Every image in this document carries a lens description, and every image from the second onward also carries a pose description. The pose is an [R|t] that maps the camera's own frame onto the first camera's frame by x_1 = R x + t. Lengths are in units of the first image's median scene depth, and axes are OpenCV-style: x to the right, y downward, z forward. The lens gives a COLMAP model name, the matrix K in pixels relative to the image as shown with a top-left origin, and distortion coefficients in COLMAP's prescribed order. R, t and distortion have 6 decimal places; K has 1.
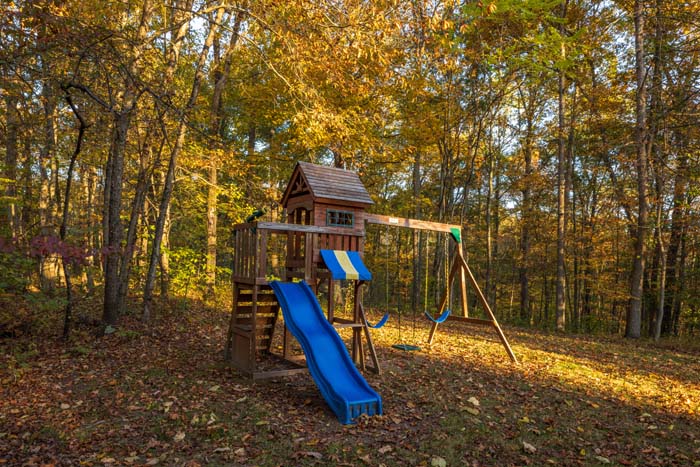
lens RADIAL K [[484.8, 0, 349.0], [0, 484.8, 244.6], [0, 0, 1]] dist [0.001776, 0.000392]
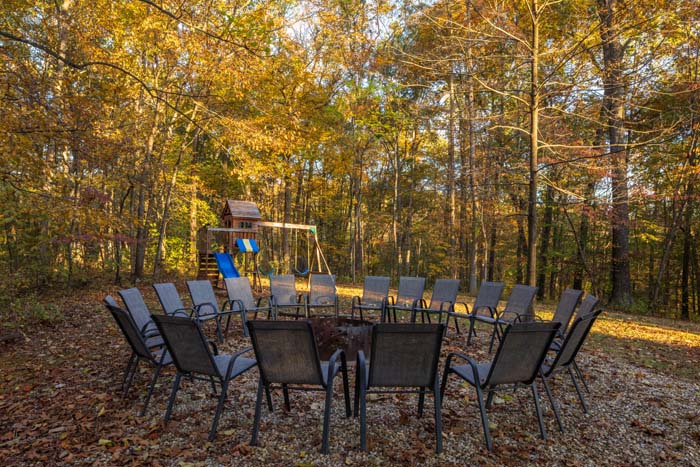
lens RADIAL K [[482.3, 0, 350.0], [0, 482.3, 233.5], [0, 0, 1]] dist [0.004402, 0.000836]
pose [[0.999649, -0.009063, 0.024914, 0.339999], [0.008917, 0.999942, 0.005990, -0.019314], [-0.024967, -0.005765, 0.999672, -1.048716]]
